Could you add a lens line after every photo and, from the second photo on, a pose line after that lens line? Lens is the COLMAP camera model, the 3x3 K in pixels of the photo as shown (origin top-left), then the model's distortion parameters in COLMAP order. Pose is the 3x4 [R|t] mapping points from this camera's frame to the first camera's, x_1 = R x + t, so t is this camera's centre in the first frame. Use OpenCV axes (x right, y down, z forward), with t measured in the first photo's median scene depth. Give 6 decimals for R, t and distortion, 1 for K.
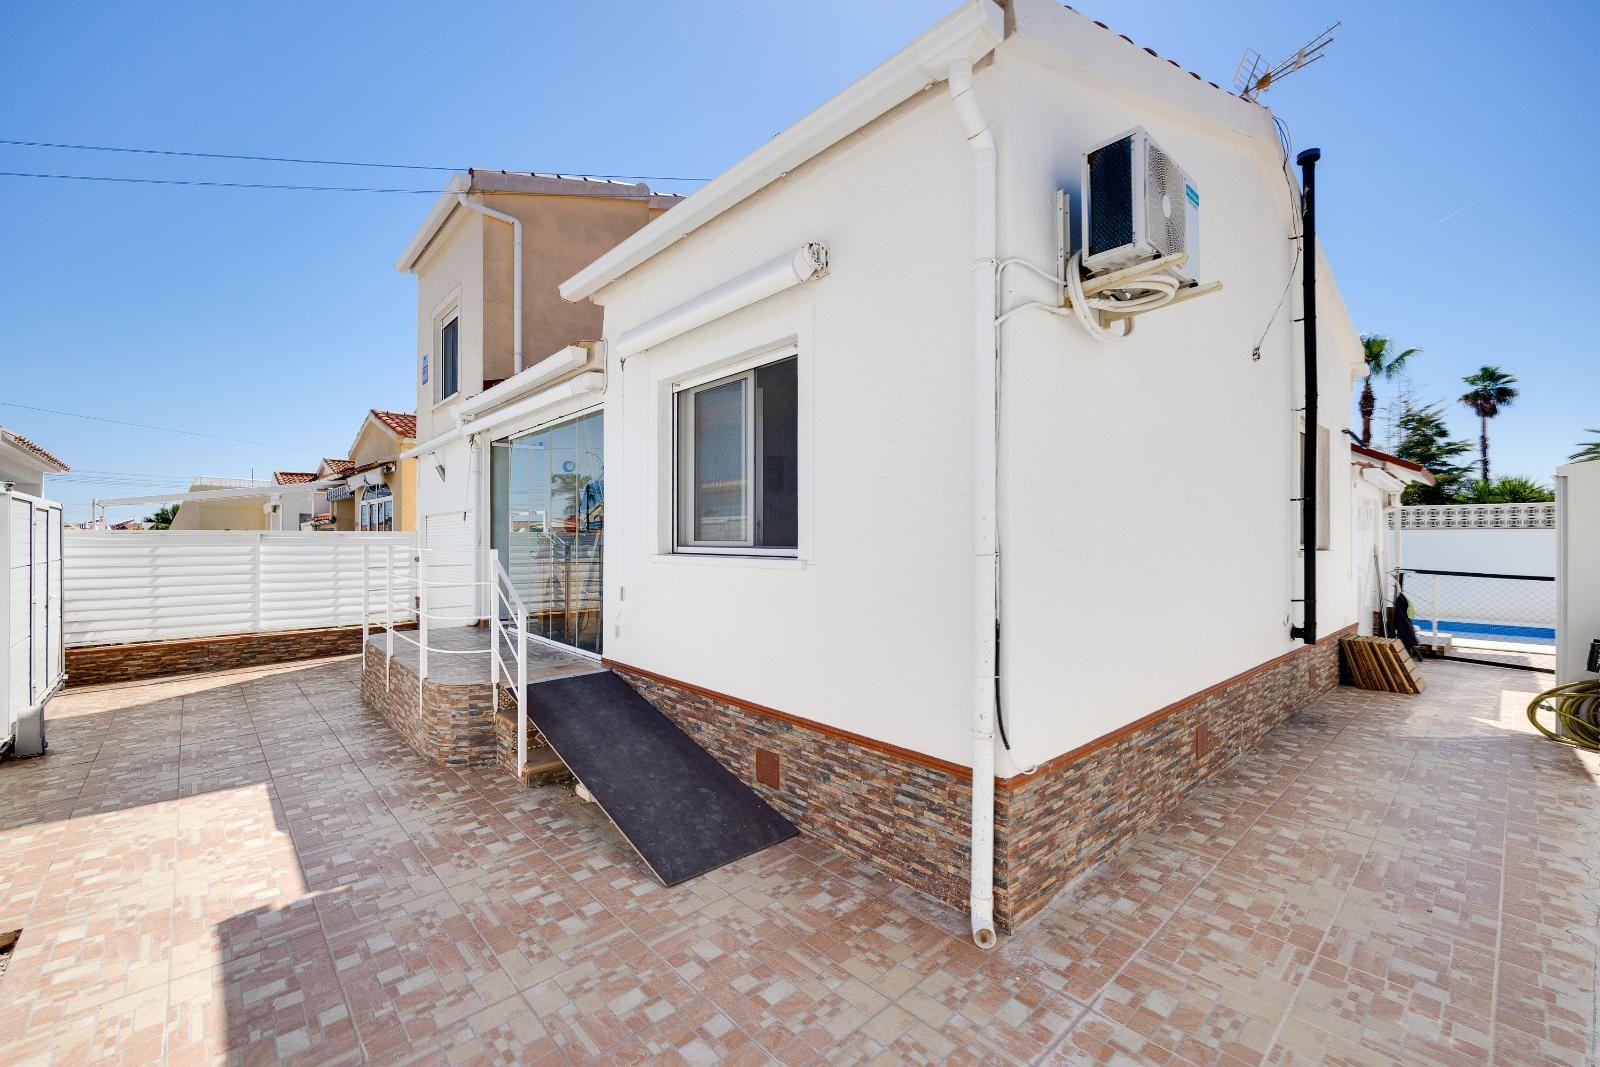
lens RADIAL K [[644.1, 0, 800.0], [0, 644.1, 533.5], [0, 0, 1]] dist [0.001061, -0.003924]
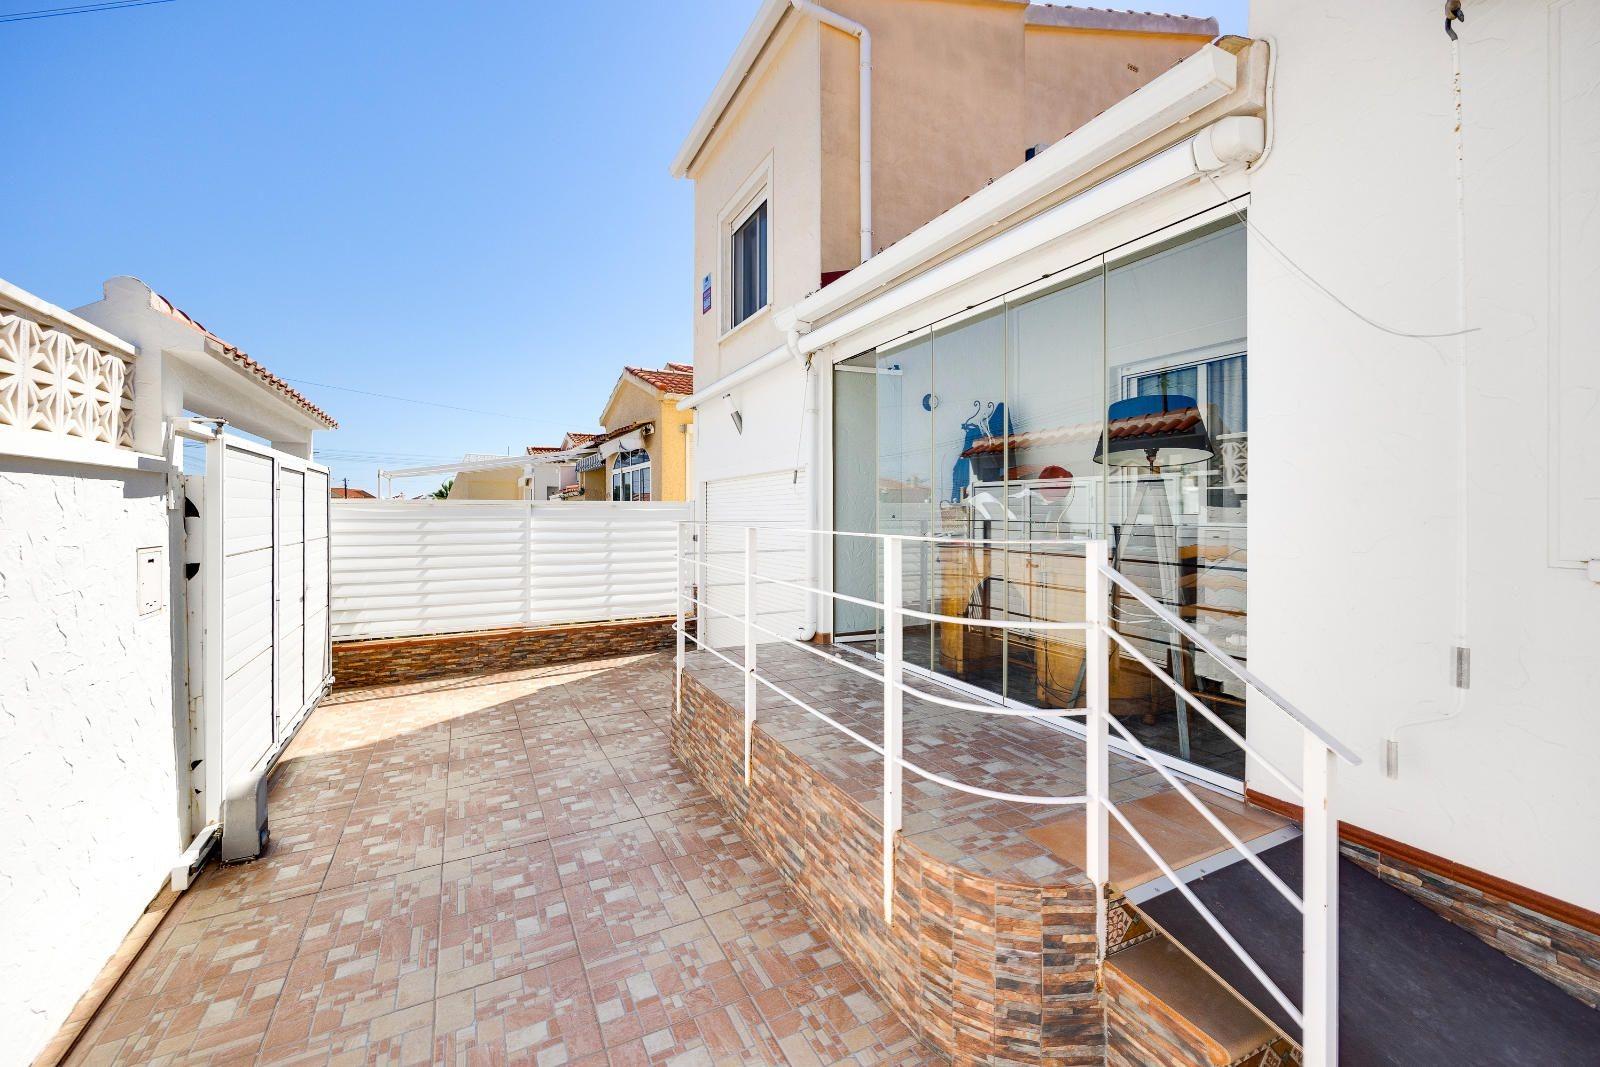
lens RADIAL K [[646.7, 0, 795.8], [0, 646.7, 506.6], [0, 0, 1]] dist [-0.000912, -0.000199]
pose [[0.960815, 0.000167, -0.277189, -0.327159], [-0.000080, 1.000000, 0.000327, 0.003051], [0.277189, -0.000292, 0.960815, 0.346911]]
